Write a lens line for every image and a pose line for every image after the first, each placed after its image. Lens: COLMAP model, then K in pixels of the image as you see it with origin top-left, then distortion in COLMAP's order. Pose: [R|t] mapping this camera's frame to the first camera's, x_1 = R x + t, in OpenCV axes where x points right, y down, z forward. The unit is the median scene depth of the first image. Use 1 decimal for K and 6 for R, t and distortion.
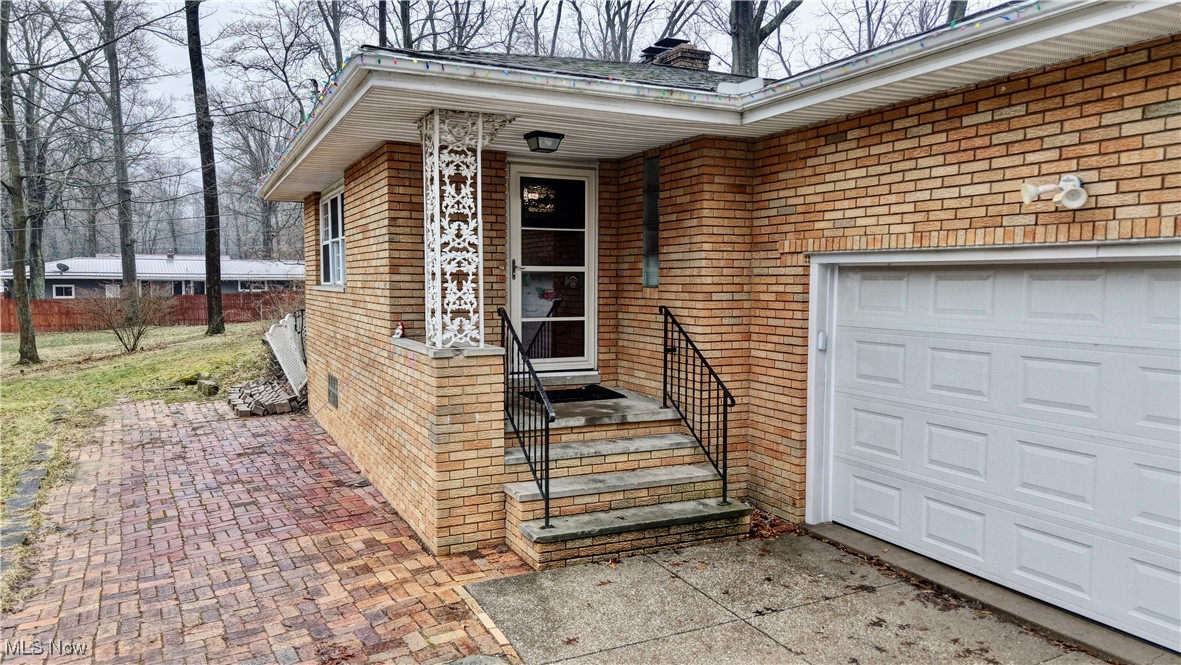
lens RADIAL K [[821.3, 0, 590.5], [0, 821.3, 332.5], [0, 0, 1]] dist [-0.006208, 0.034247]
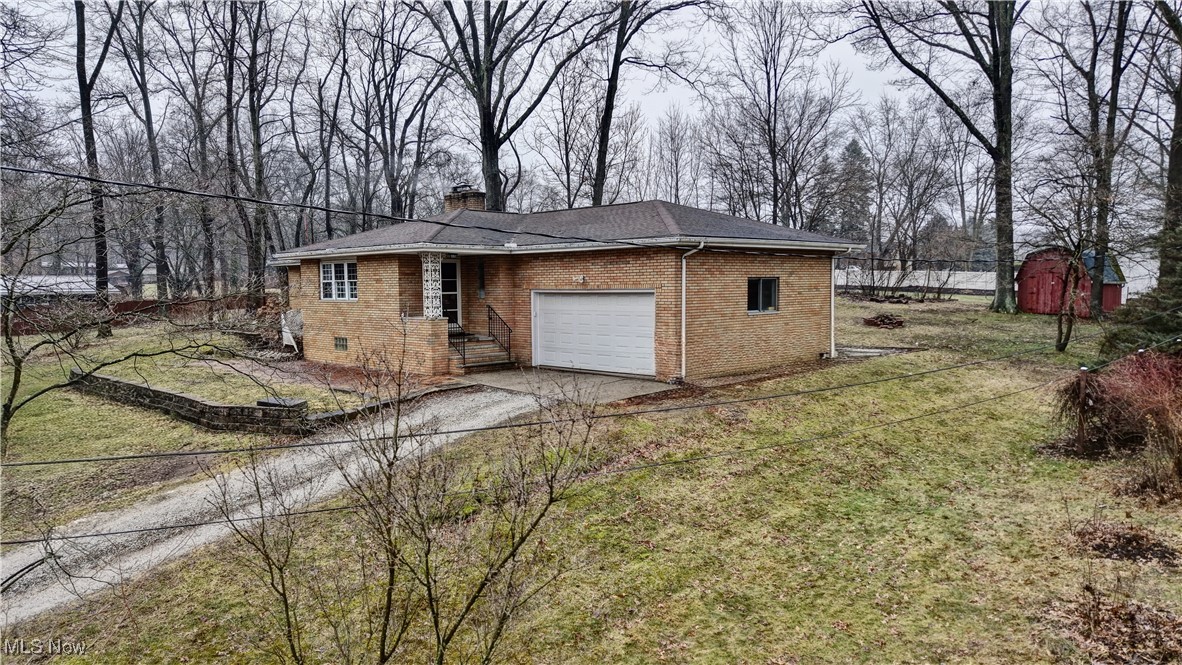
lens RADIAL K [[822.0, 0, 591.0], [0, 822.0, 332.5], [0, 0, 1]] dist [-0.006208, 0.034247]
pose [[0.946281, -0.031140, 0.321842, -0.641161], [0.032608, 0.999468, 0.000832, 0.098068], [-0.321696, 0.009707, 0.946793, -2.461423]]
